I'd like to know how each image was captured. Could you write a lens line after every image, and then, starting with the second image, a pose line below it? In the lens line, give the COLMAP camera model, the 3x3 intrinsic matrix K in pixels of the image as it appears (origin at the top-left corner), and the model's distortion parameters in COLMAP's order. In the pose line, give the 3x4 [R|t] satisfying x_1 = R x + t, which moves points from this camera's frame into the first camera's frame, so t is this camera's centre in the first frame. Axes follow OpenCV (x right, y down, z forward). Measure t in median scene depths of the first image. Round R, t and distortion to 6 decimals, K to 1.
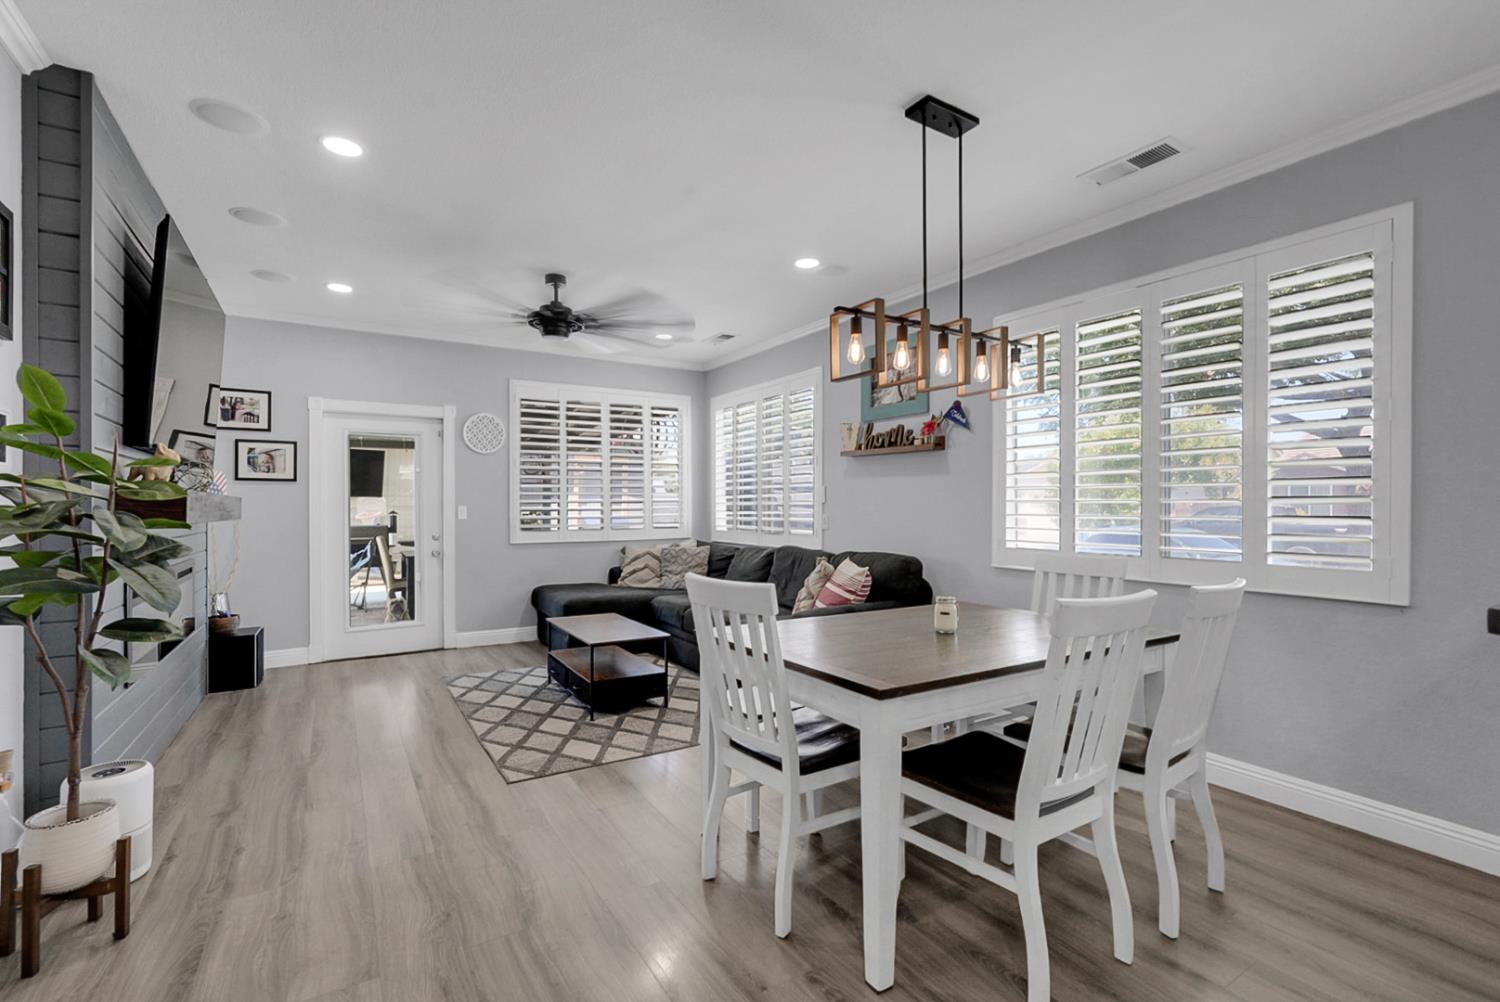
lens RADIAL K [[654.5, 0, 730.3], [0, 654.5, 497.7], [0, 0, 1]] dist [0.000402, 0.000097]
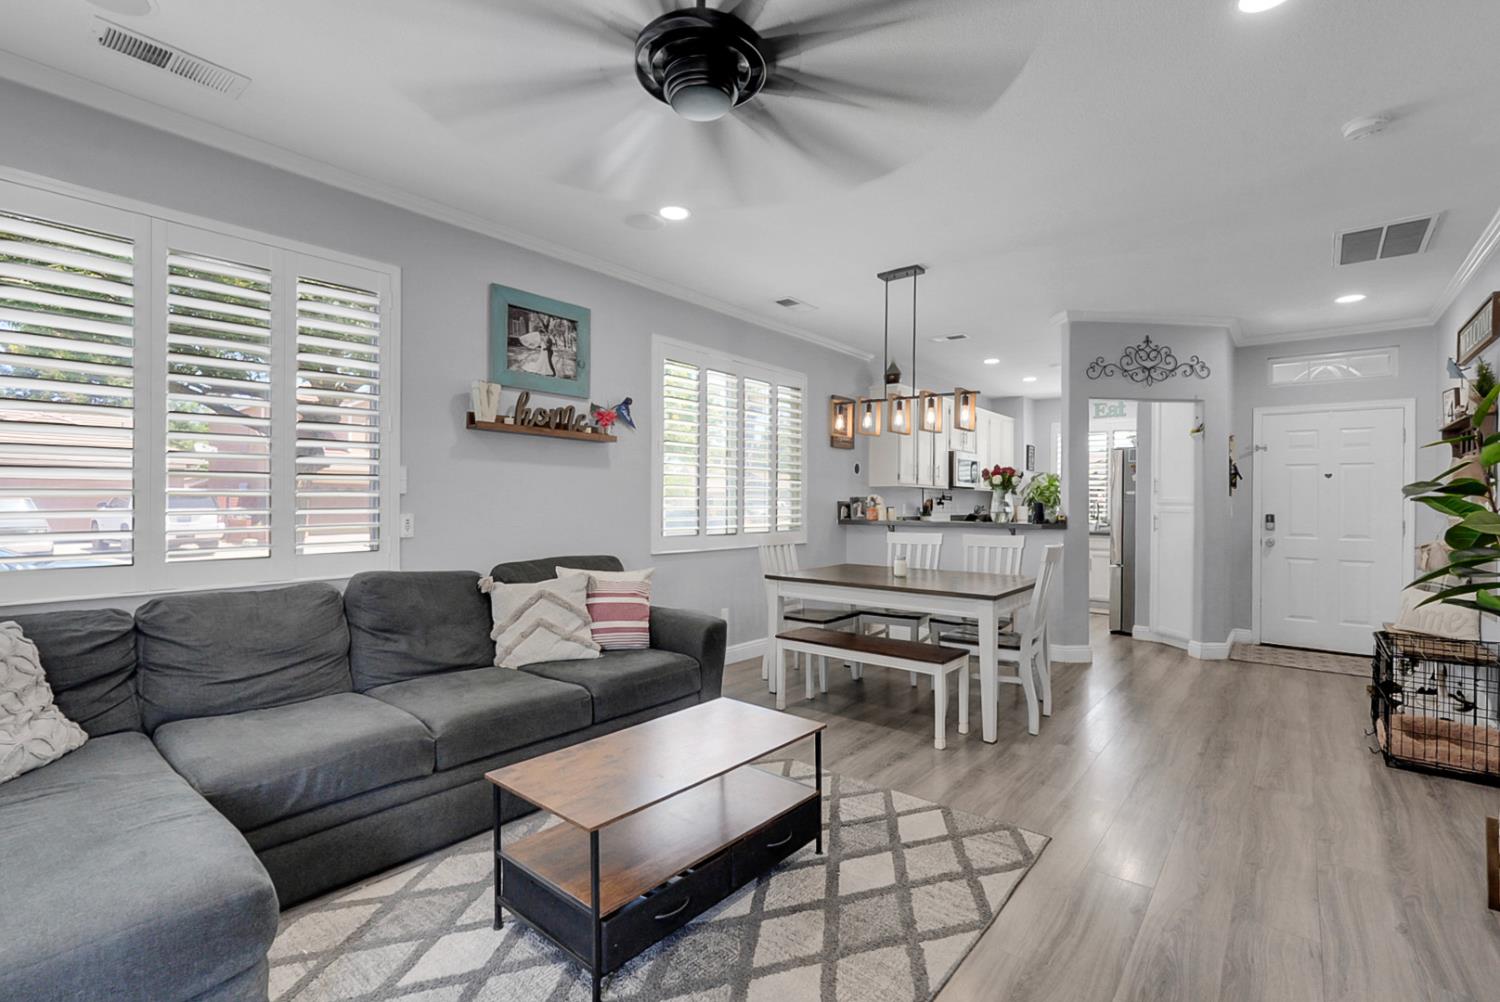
lens RADIAL K [[696.8, 0, 742.9], [0, 696.8, 497.2], [0, 0, 1]] dist [-0.004126, 0.006848]
pose [[-0.337688, 0.002325, 0.941255, -0.679849], [-0.016446, 0.999830, -0.008370, 0.012322], [-0.941114, -0.018306, -0.337592, 1.095764]]
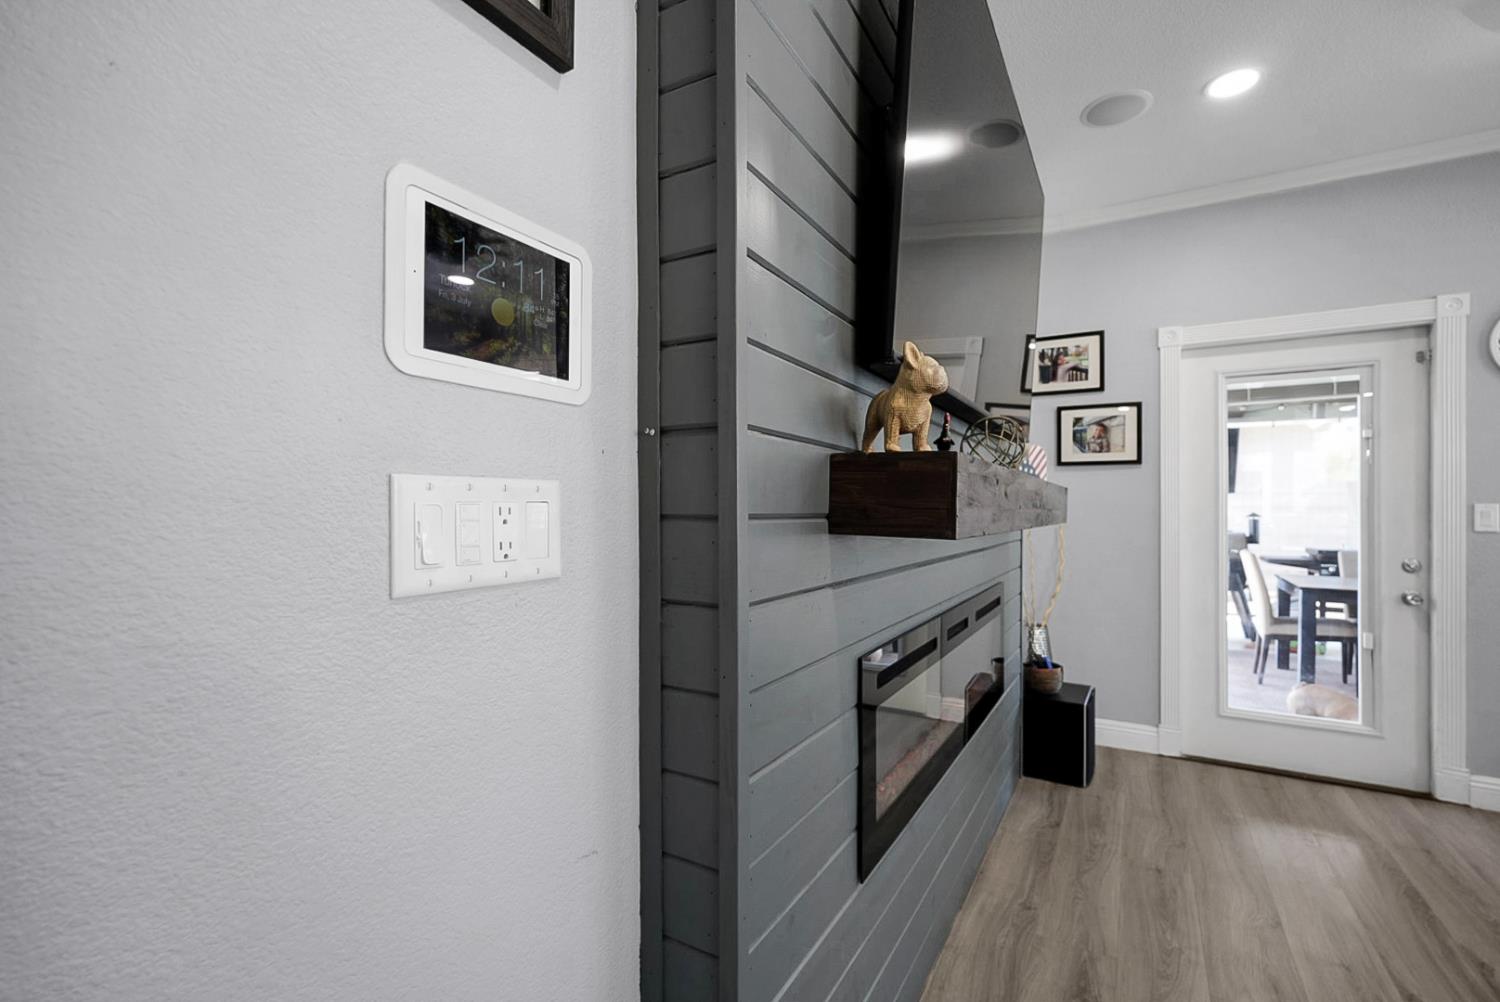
lens RADIAL K [[659.4, 0, 752.6], [0, 659.4, 505.6], [0, 0, 1]] dist [-0.021478, 0.010439]
pose [[0.472202, 0.006297, -0.881468, -0.328875], [0.004403, 0.999945, 0.009503, 0.009357], [0.881479, -0.008368, 0.472148, 0.430428]]
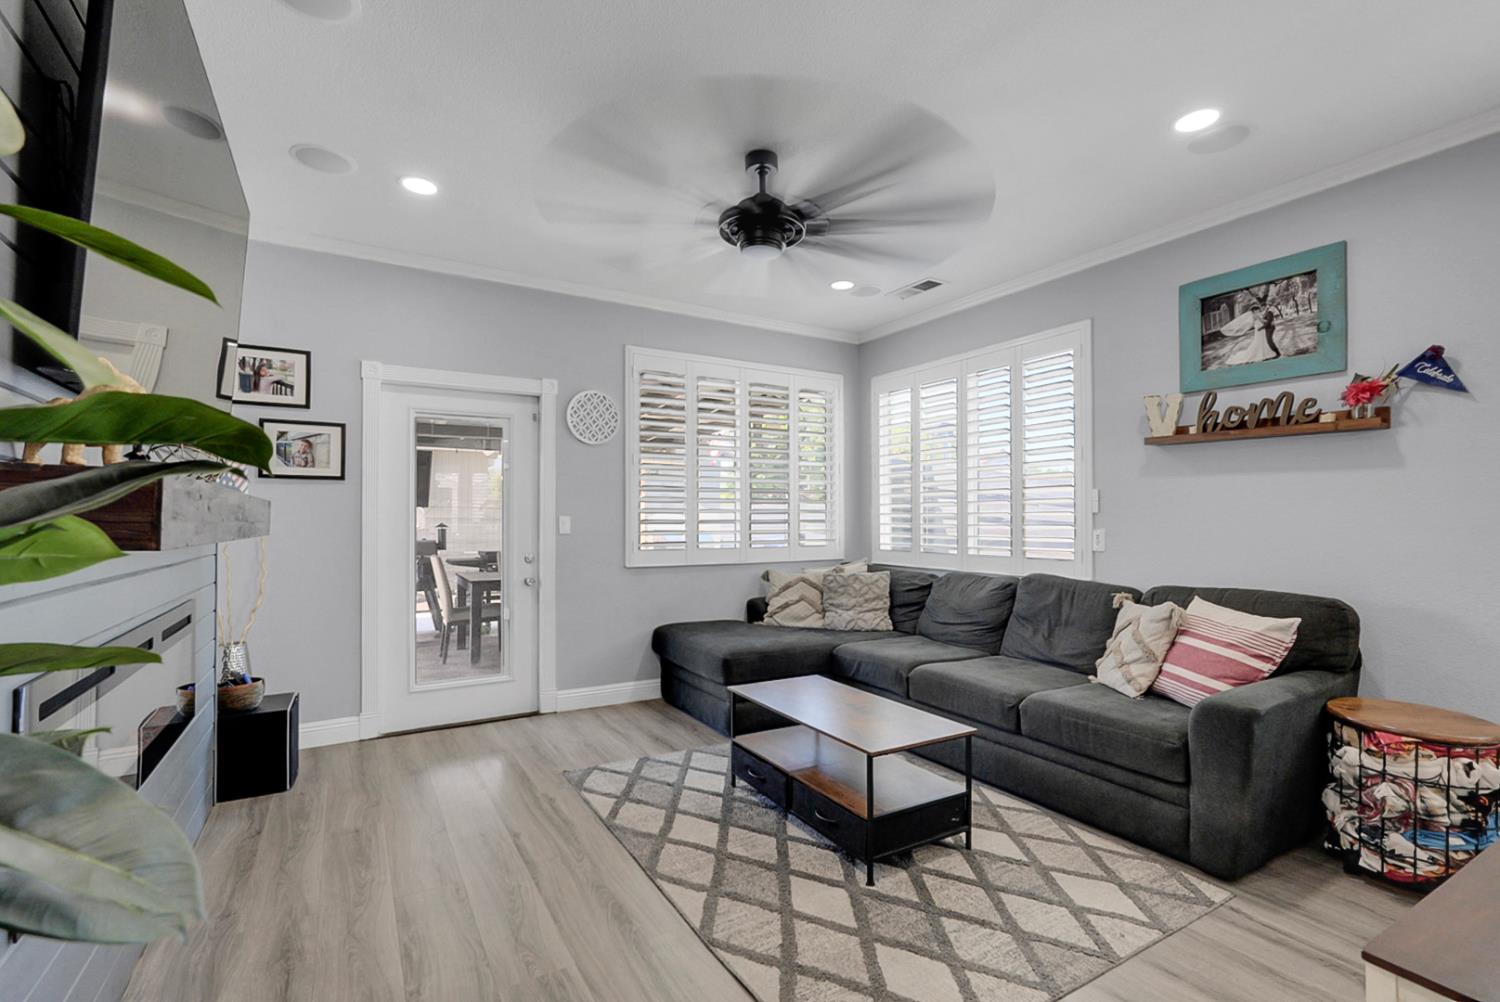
lens RADIAL K [[663.6, 0, 745.1], [0, 663.6, 505.4], [0, 0, 1]] dist [-0.014596, 0.007319]
pose [[0.999983, 0.003351, -0.004691, -0.271856], [-0.003389, 0.999960, -0.008257, 0.007870], [0.004663, 0.008272, 0.999955, 0.347629]]
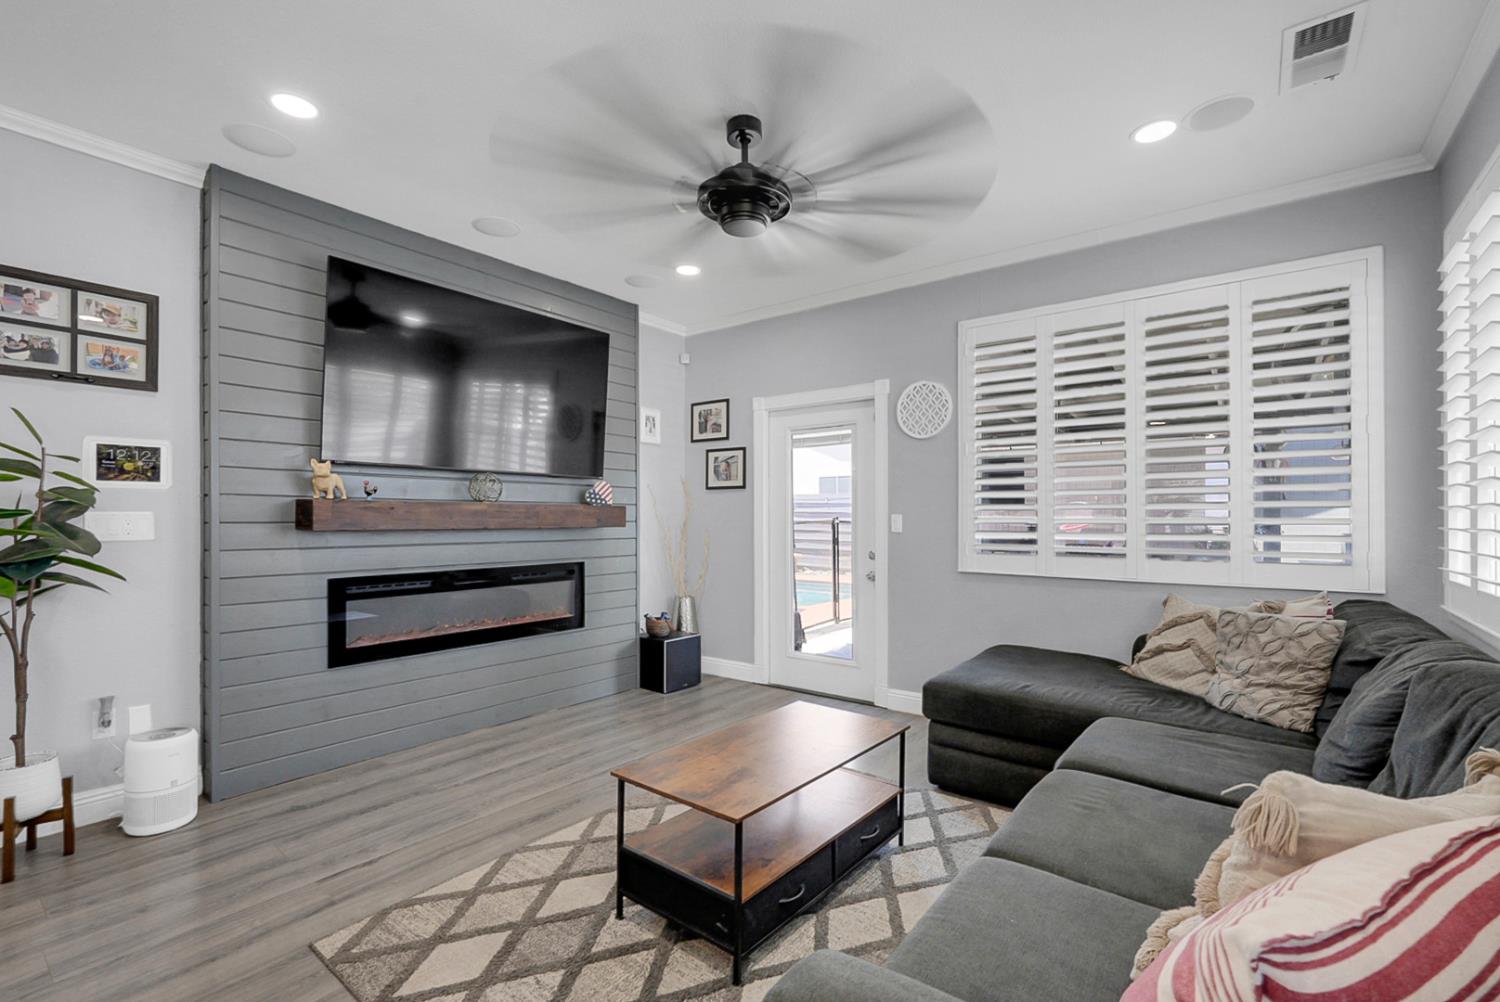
lens RADIAL K [[660.0, 0, 743.1], [0, 660.0, 510.7], [0, 0, 1]] dist [-0.014469, 0.008662]
pose [[0.365268, -0.004487, -0.930891, 0.274948], [0.010781, 0.999942, -0.000589, 0.009366], [0.930840, -0.009821, 0.365296, 0.763806]]
